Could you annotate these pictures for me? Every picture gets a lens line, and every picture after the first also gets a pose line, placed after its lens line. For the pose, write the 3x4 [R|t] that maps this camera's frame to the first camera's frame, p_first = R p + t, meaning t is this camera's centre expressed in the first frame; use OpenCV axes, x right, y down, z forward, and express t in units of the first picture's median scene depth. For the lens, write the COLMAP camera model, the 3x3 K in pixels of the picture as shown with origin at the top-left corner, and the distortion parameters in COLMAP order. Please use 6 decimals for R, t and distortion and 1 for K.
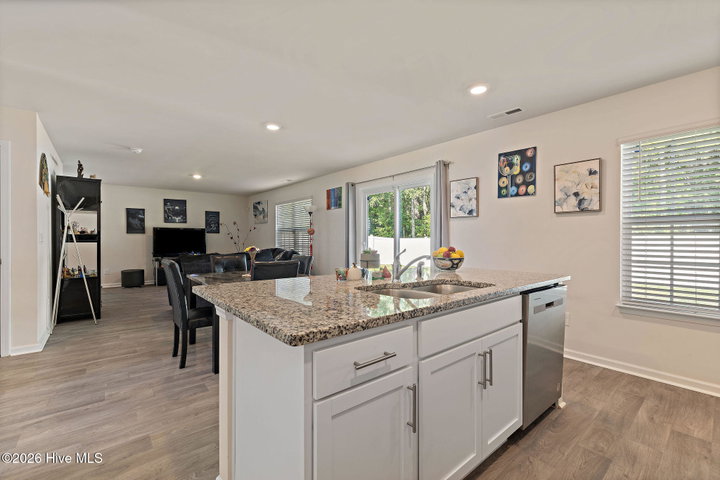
lens RADIAL K [[322.1, 0, 356.1], [0, 322.1, 234.3], [0, 0, 1]] dist [0.000620, 0.000259]
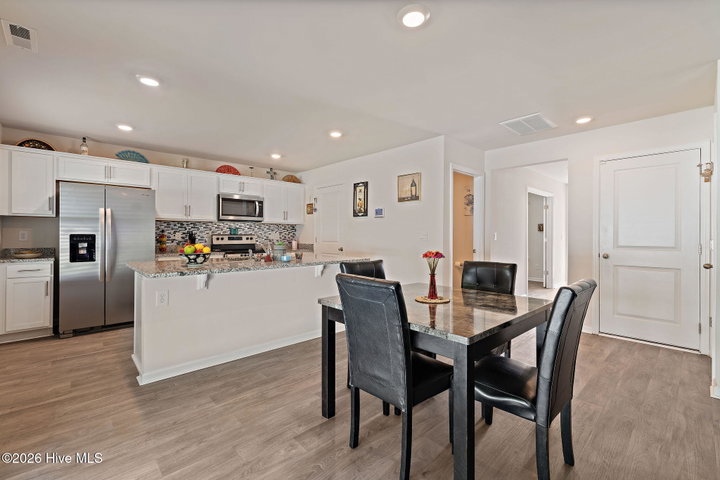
lens RADIAL K [[310.3, 0, 361.0], [0, 310.3, 237.8], [0, 0, 1]] dist [-0.000332, 0.000404]
pose [[-0.997770, -0.002452, -0.066697, -0.156987], [-0.001950, 0.999969, -0.007592, 0.020289], [0.066713, -0.007445, -0.997744, 1.571940]]
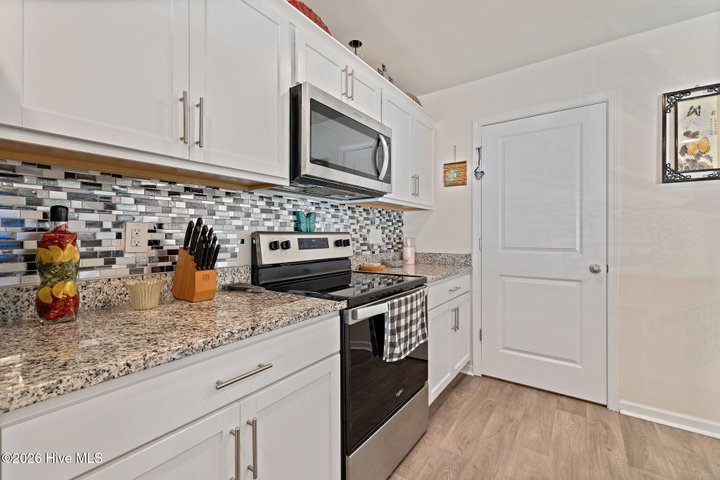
lens RADIAL K [[310.3, 0, 361.0], [0, 310.3, 237.8], [0, 0, 1]] dist [-0.000332, 0.000404]
pose [[-0.966664, 0.001821, -0.256040, 0.440650], [0.003864, 0.999965, -0.007479, 0.007053], [0.256017, -0.008219, -0.966637, 0.473768]]
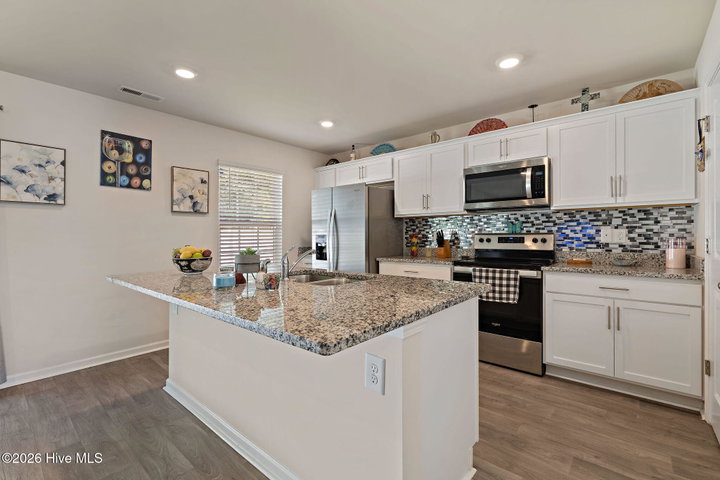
lens RADIAL K [[322.1, 0, 356.1], [0, 322.1, 234.3], [0, 0, 1]] dist [0.000620, 0.000259]
pose [[-0.166180, 0.004689, 0.986084, -0.480698], [-0.011389, 0.999913, -0.006674, 0.007392], [-0.986030, -0.012340, -0.166112, 0.545584]]
